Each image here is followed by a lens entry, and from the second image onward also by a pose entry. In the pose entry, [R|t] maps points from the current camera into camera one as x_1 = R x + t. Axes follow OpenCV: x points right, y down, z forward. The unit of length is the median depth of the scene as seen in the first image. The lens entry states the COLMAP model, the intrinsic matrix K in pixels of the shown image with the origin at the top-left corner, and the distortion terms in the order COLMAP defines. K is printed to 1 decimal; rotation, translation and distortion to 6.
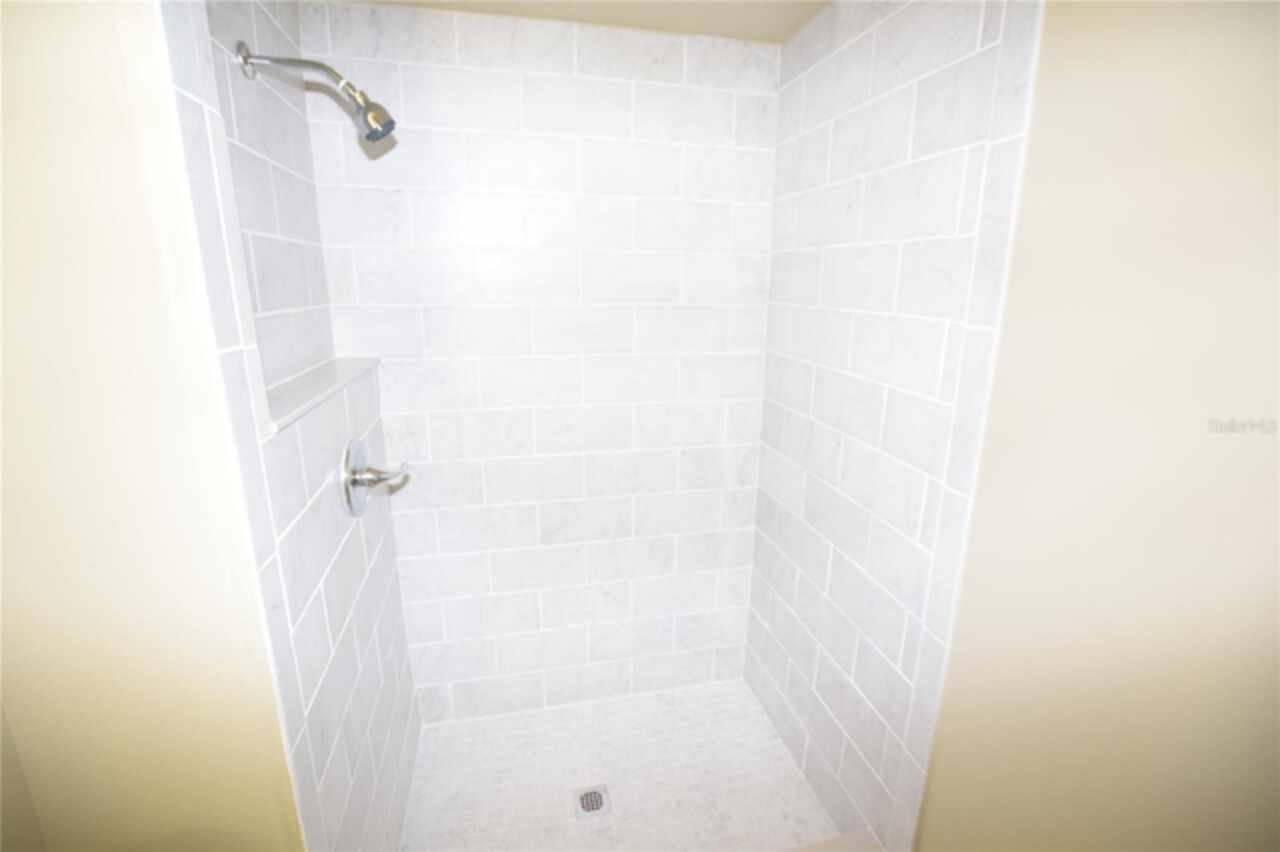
lens RADIAL K [[564.2, 0, 640.7], [0, 564.2, 424.9], [0, 0, 1]] dist [-0.030687, 0.004979]
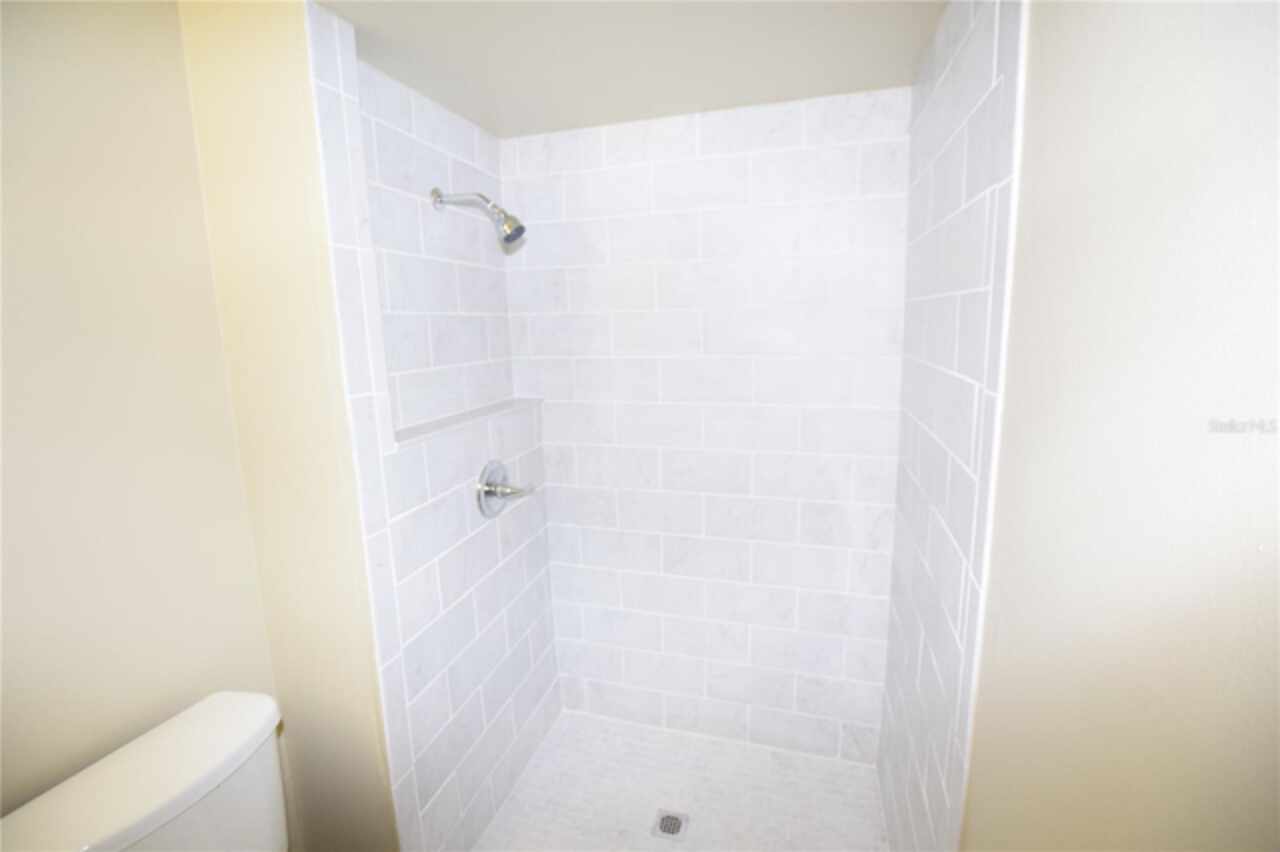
lens RADIAL K [[564.2, 0, 629.8], [0, 564.2, 425.8], [0, 0, 1]] dist [-0.030687, 0.004979]
pose [[0.868820, 0.059100, -0.491589, 0.315075], [-0.091484, 0.994917, -0.042075, -0.021474], [0.486604, 0.081528, 0.869810, -0.010373]]
